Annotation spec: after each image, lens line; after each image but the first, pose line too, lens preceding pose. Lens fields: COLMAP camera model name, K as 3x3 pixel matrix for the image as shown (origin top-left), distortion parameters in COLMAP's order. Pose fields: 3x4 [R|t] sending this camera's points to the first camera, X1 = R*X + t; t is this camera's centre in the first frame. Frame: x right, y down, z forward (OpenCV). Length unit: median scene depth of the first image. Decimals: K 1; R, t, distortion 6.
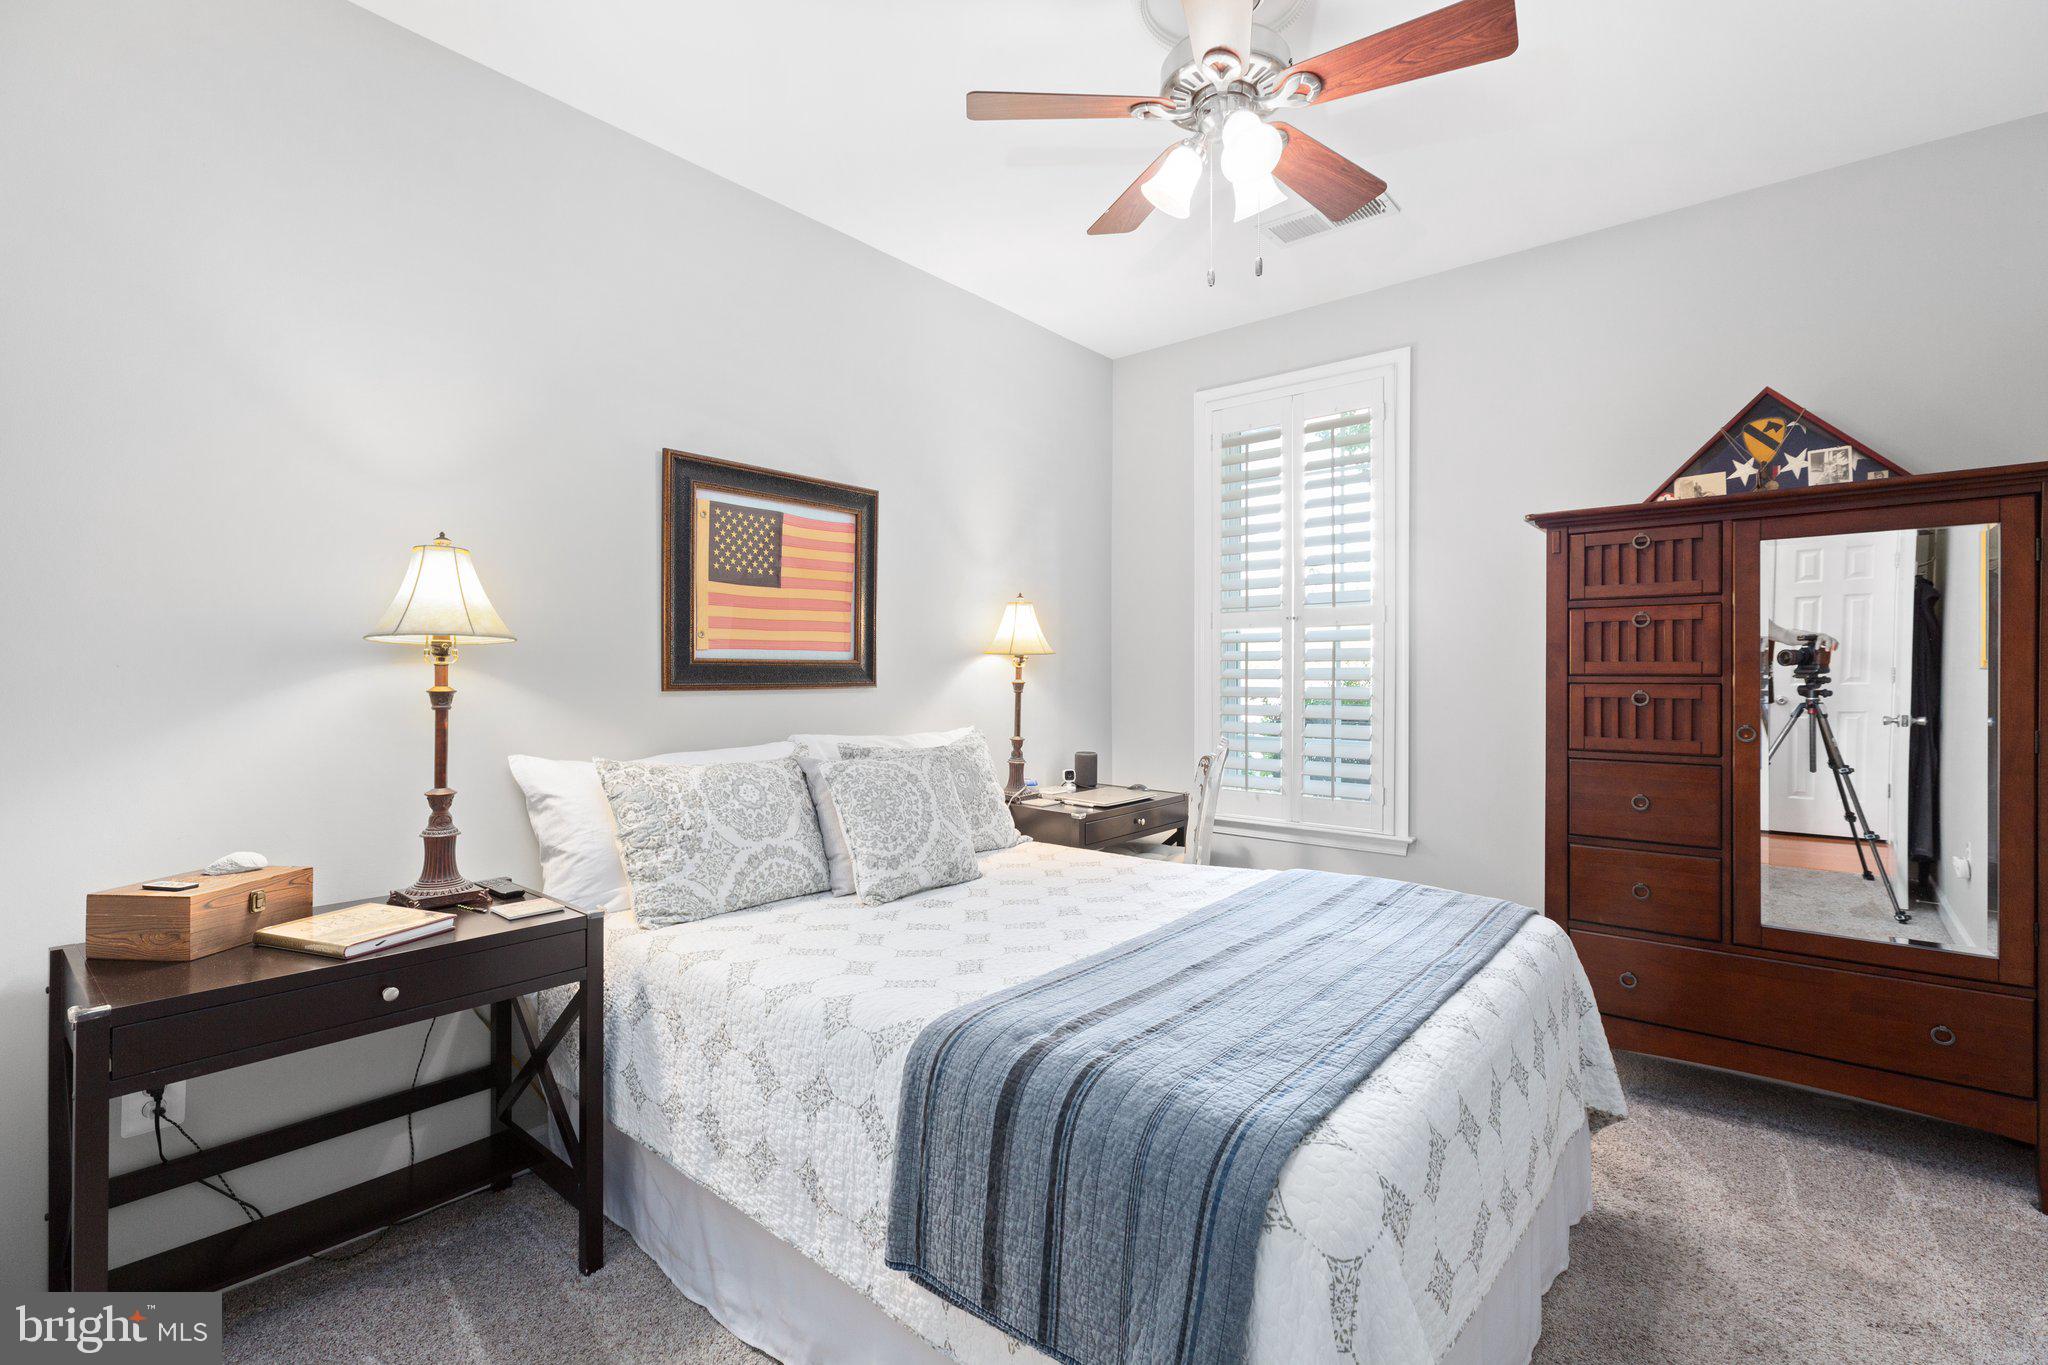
lens RADIAL K [[942.6, 0, 1027.4], [0, 942.6, 664.2], [0, 0, 1]] dist [0.074218, -0.000034]
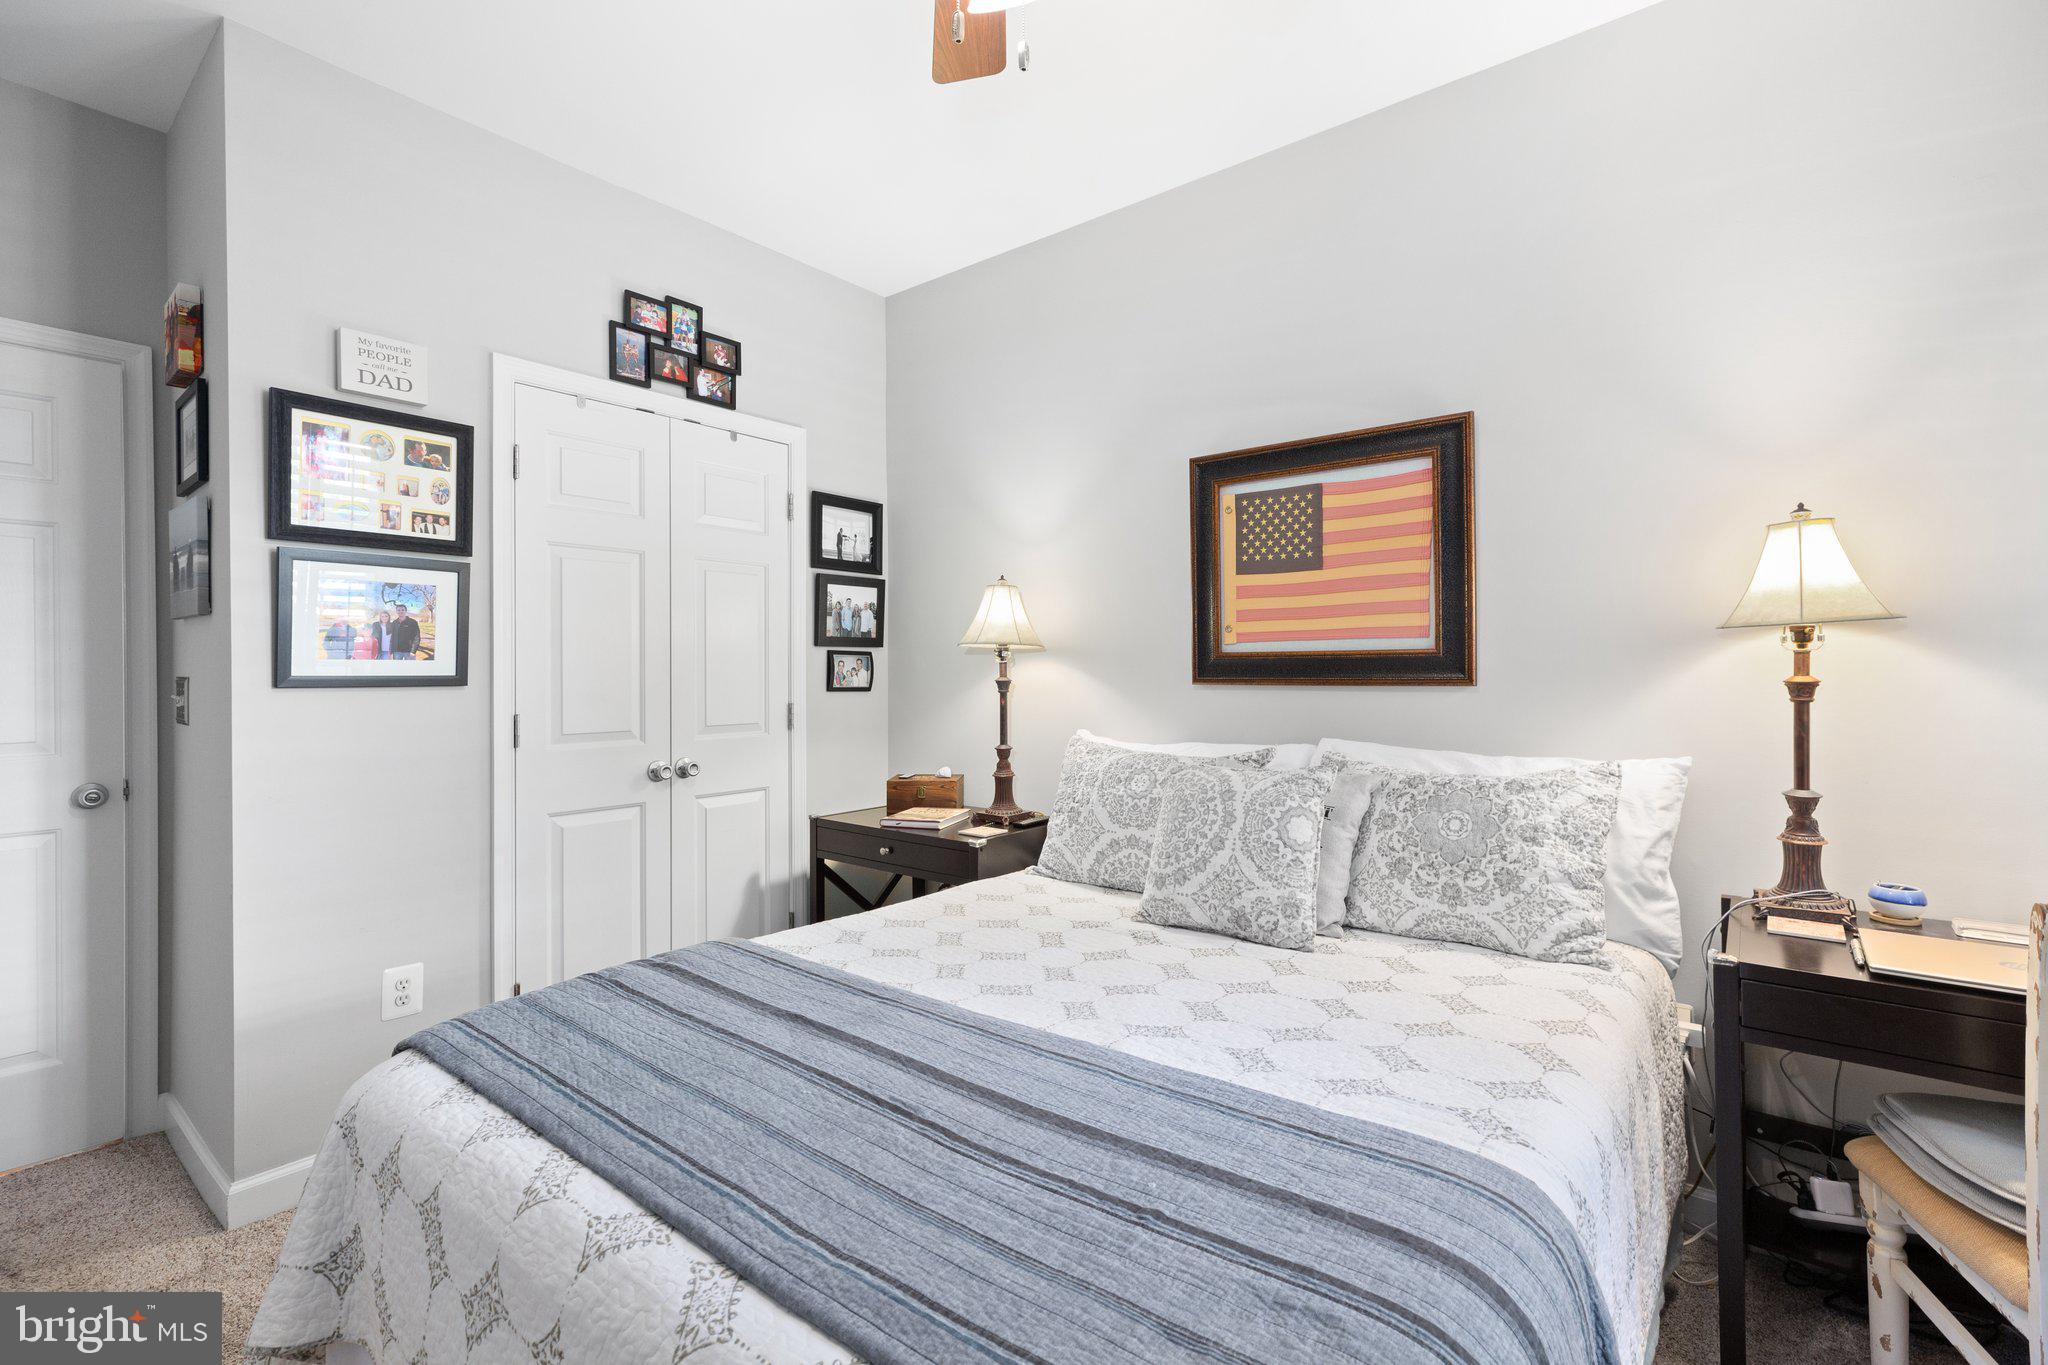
lens RADIAL K [[919.6, 0, 1031.2], [0, 919.6, 671.2], [0, 0, 1]] dist [0.000251, -0.000109]
pose [[0.036398, 0.004890, -0.999325, 0.621511], [0.017477, 0.999832, 0.005529, 0.004707], [0.999185, -0.017667, 0.036307, 0.742360]]
